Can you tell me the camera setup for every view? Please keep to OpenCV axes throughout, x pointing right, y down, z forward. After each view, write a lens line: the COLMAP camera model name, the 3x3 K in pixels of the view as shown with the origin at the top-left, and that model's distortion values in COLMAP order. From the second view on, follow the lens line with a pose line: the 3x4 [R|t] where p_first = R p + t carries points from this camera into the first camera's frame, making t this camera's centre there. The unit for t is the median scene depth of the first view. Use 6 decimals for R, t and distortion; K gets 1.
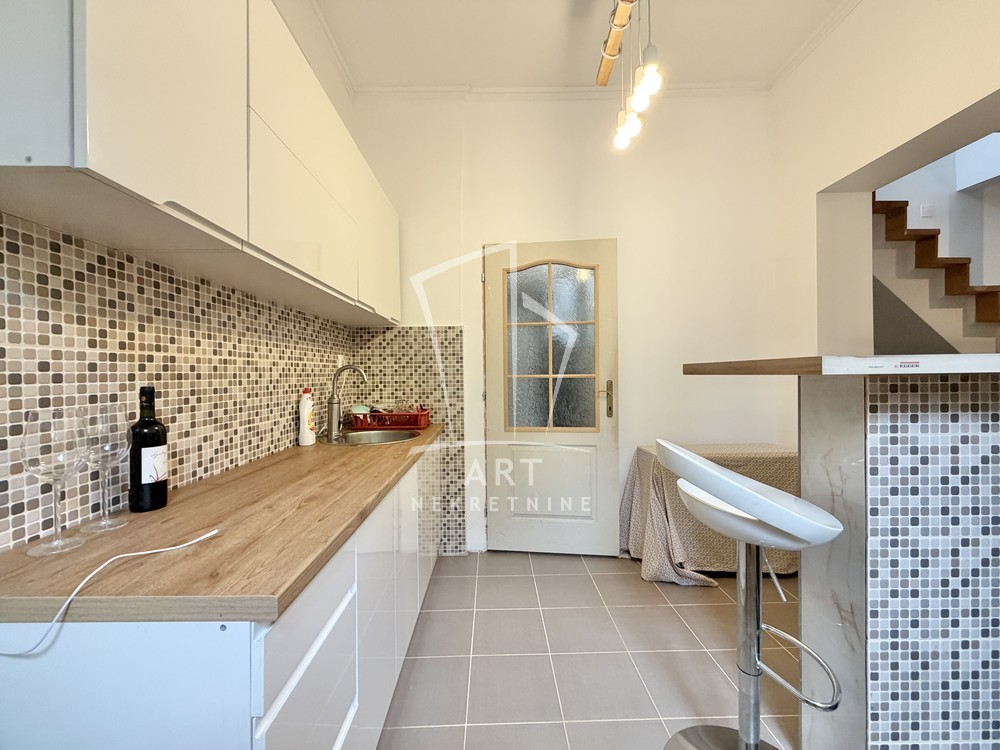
lens RADIAL K [[403.7, 0, 503.0], [0, 403.7, 372.0], [0, 0, 1]] dist [-0.000959, -0.000181]
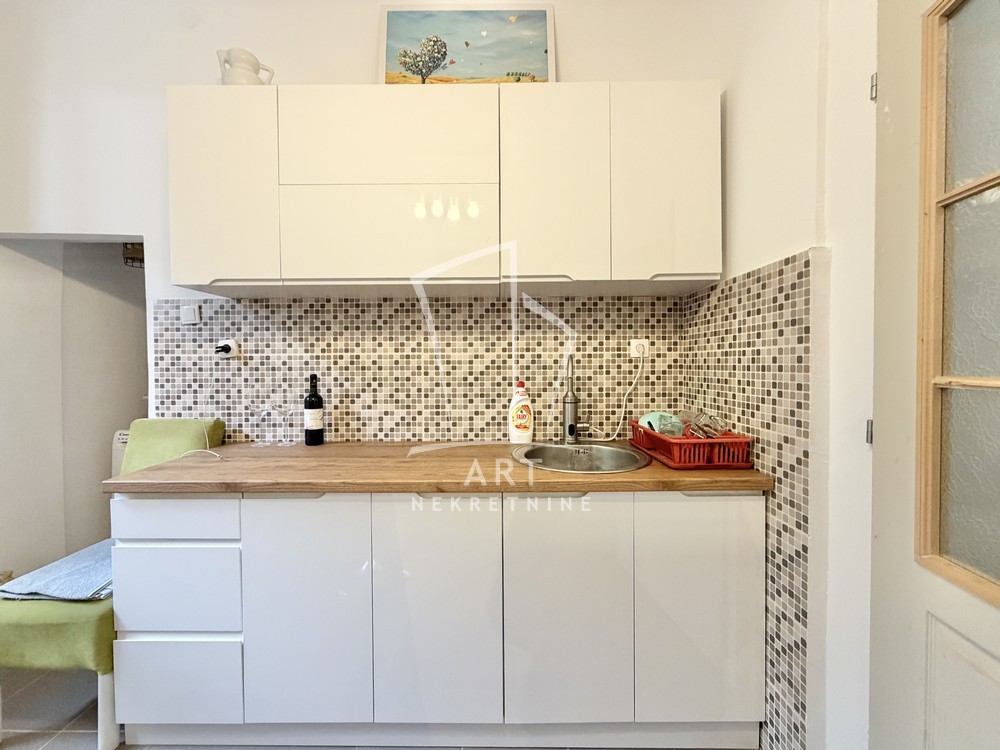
lens RADIAL K [[403.7, 0, 495.2], [0, 403.7, 374.0], [0, 0, 1]] dist [-0.000959, -0.000181]
pose [[-0.039795, 0.023441, -0.998933, 0.591985], [0.005462, 0.999715, 0.023241, 0.000233], [0.999193, -0.004531, -0.039911, 1.329988]]
